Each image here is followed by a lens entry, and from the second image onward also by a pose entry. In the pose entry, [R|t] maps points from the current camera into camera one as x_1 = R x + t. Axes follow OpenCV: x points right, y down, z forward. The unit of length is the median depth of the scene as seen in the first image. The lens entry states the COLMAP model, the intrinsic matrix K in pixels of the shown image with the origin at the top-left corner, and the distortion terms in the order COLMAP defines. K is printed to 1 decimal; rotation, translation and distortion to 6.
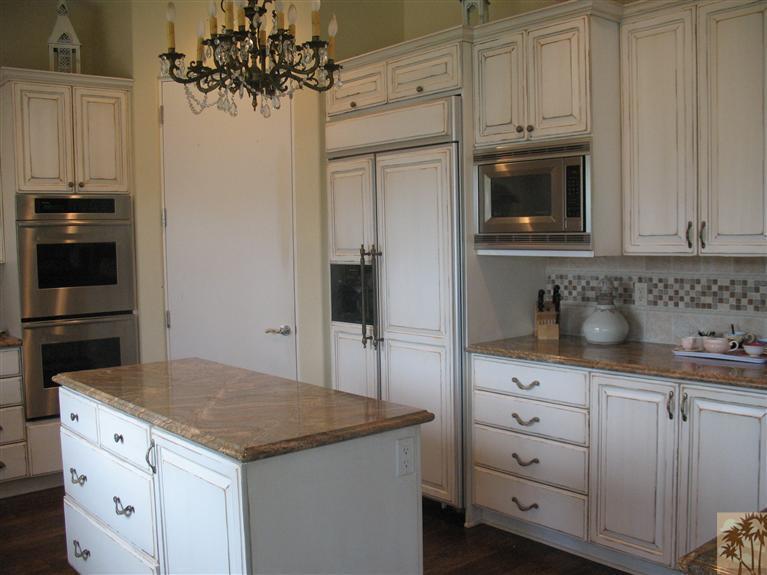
lens RADIAL K [[797.0, 0, 384.8], [0, 797.0, 288.5], [0, 0, 1]] dist [-0.205697, 0.262602]
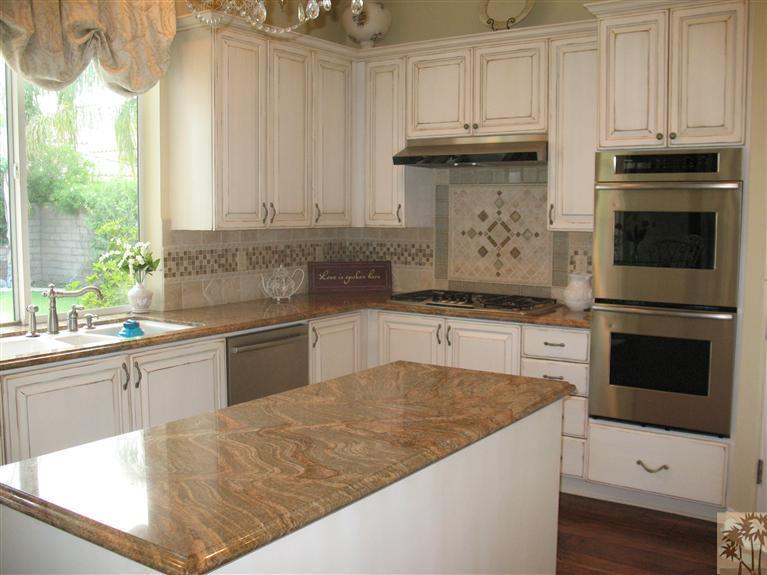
lens RADIAL K [[797.0, 0, 384.8], [0, 797.0, 288.5], [0, 0, 1]] dist [-0.205697, 0.262602]
pose [[0.272234, 0.114505, -0.955394, 0.289399], [-0.074301, 0.992431, 0.097772, -0.037928], [0.959358, 0.044370, 0.278681, 0.524972]]
